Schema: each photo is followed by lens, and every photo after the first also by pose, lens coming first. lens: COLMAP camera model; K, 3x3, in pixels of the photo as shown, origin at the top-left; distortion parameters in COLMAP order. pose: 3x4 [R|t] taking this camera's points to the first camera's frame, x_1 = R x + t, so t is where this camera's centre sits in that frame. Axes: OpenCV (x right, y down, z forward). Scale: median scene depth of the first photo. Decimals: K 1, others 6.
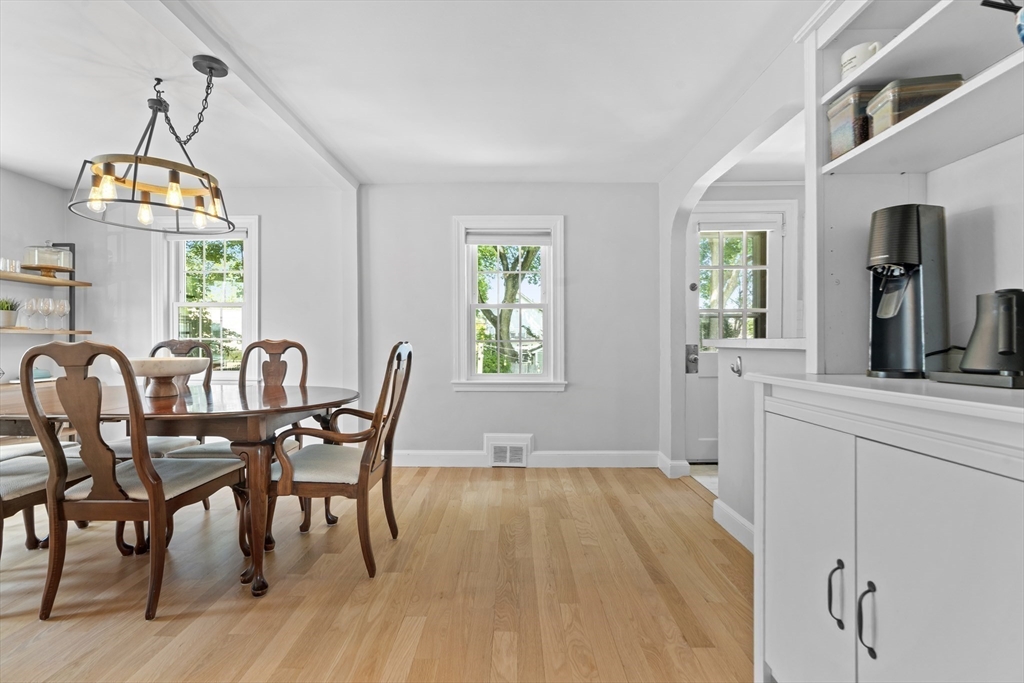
lens RADIAL K [[461.9, 0, 511.9], [0, 461.9, 337.8], [0, 0, 1]] dist [-0.002530, 0.000189]
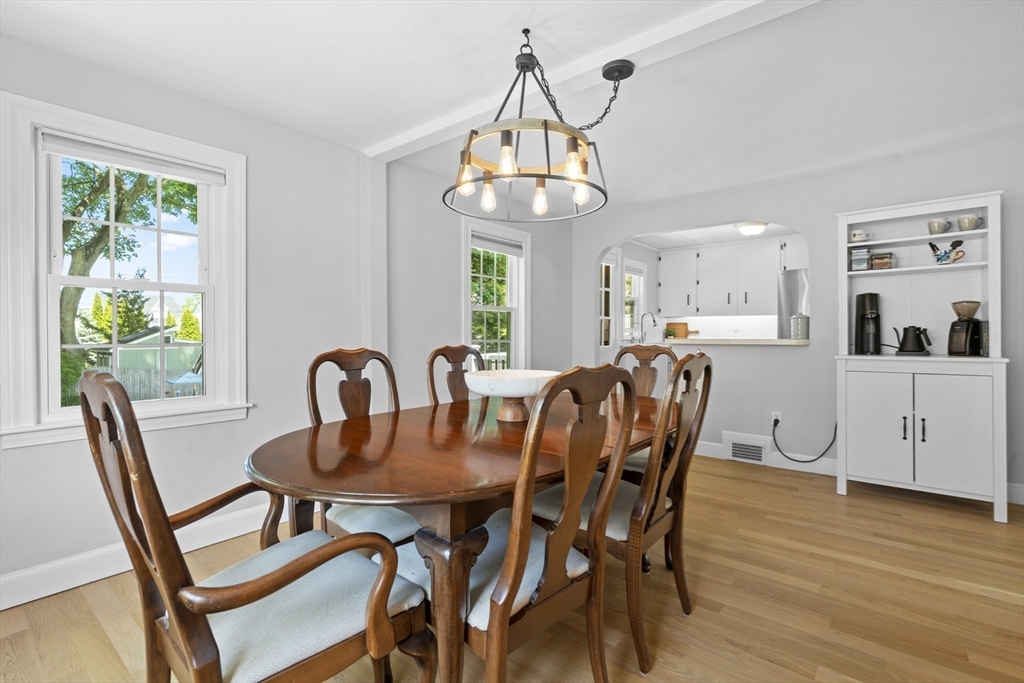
lens RADIAL K [[468.5, 0, 507.5], [0, 468.5, 337.5], [0, 0, 1]] dist [-0.012852, 0.006796]
pose [[0.628863, -0.012769, 0.777411, -1.440619], [0.003399, 0.999901, 0.013674, -0.030970], [-0.777509, -0.005956, 0.628844, 0.501897]]
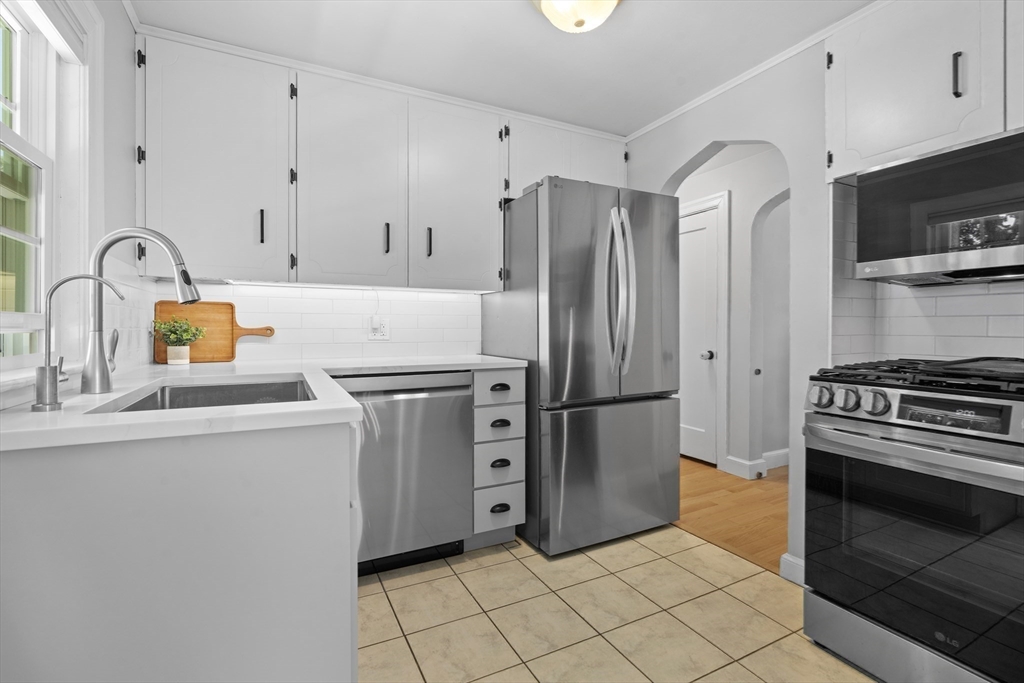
lens RADIAL K [[471.7, 0, 513.2], [0, 471.7, 331.8], [0, 0, 1]] dist [-0.002126, 0.000038]
pose [[-0.469012, -0.006541, 0.883168, 0.560208], [0.002044, 0.999962, 0.008492, -0.027525], [-0.883190, 0.005788, -0.468980, 1.479679]]
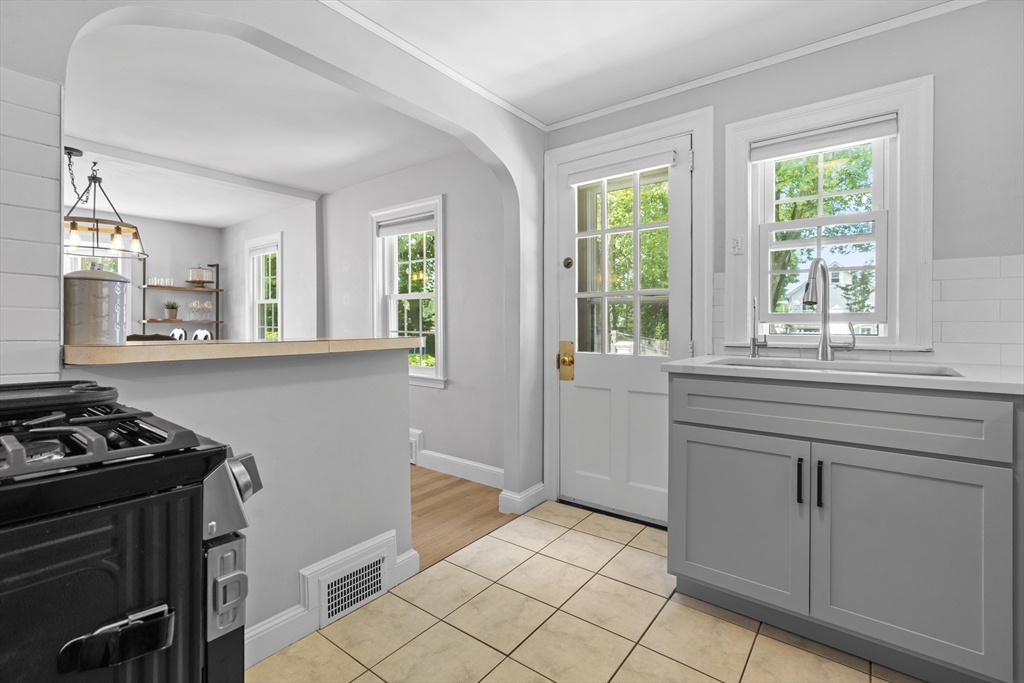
lens RADIAL K [[468.4, 0, 513.6], [0, 468.4, 319.2], [0, 0, 1]] dist [-0.003434, 0.000483]
pose [[0.797586, -0.001829, -0.603202, 1.308886], [-0.002545, 0.999976, -0.006398, -0.024296], [0.603200, 0.006638, 0.797563, 0.596009]]
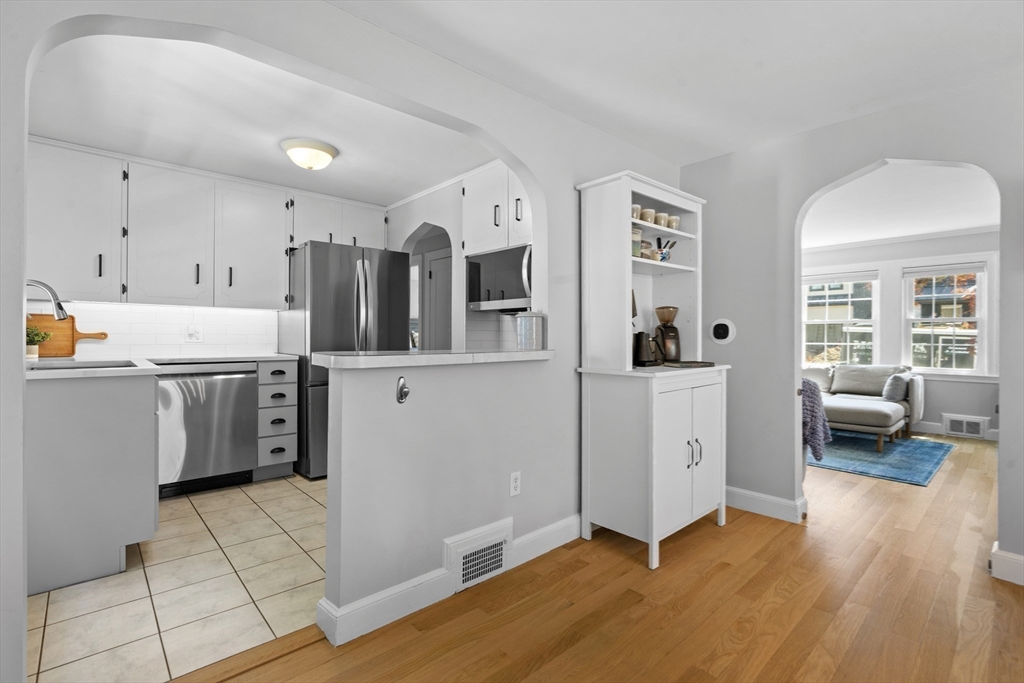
lens RADIAL K [[468.5, 0, 507.5], [0, 468.5, 337.5], [0, 0, 1]] dist [-0.012852, 0.006796]
pose [[-0.678573, -0.005837, 0.734510, -0.207092], [-0.005604, 0.999980, 0.002770, -0.026144], [-0.734511, -0.002237, -0.678593, 1.528493]]
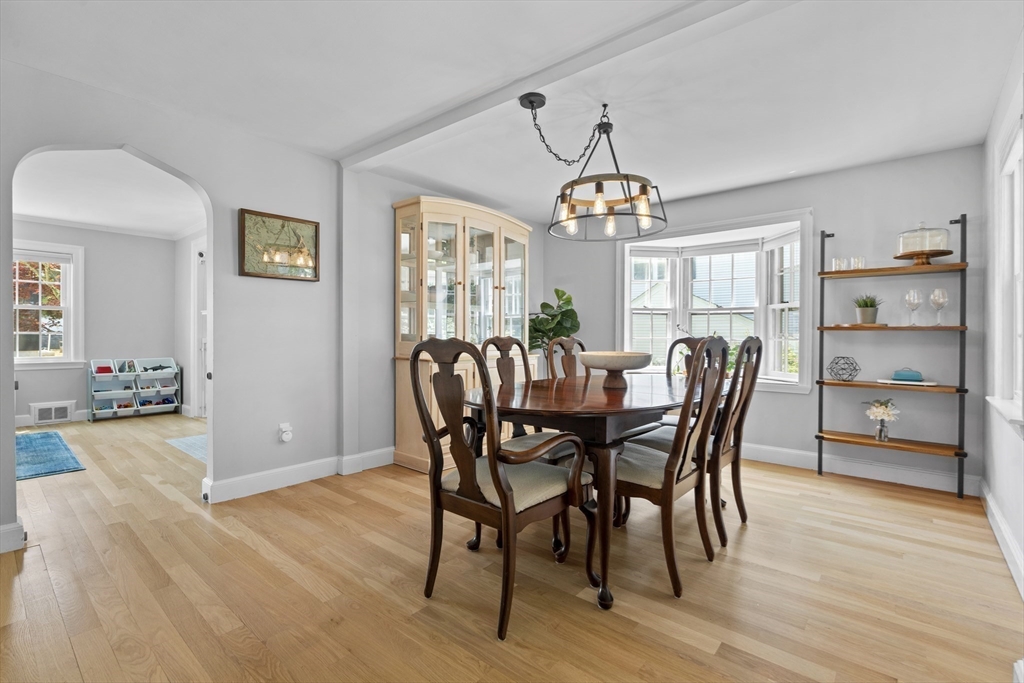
lens RADIAL K [[469.5, 0, 499.2], [0, 469.5, 341.2], [0, 0, 1]] dist [0.002196, 0.000719]
pose [[-0.654939, 0.005762, -0.755660, 0.273170], [-0.005169, 0.999913, 0.012104, 0.005577], [0.755664, 0.011833, -0.654853, 1.556136]]
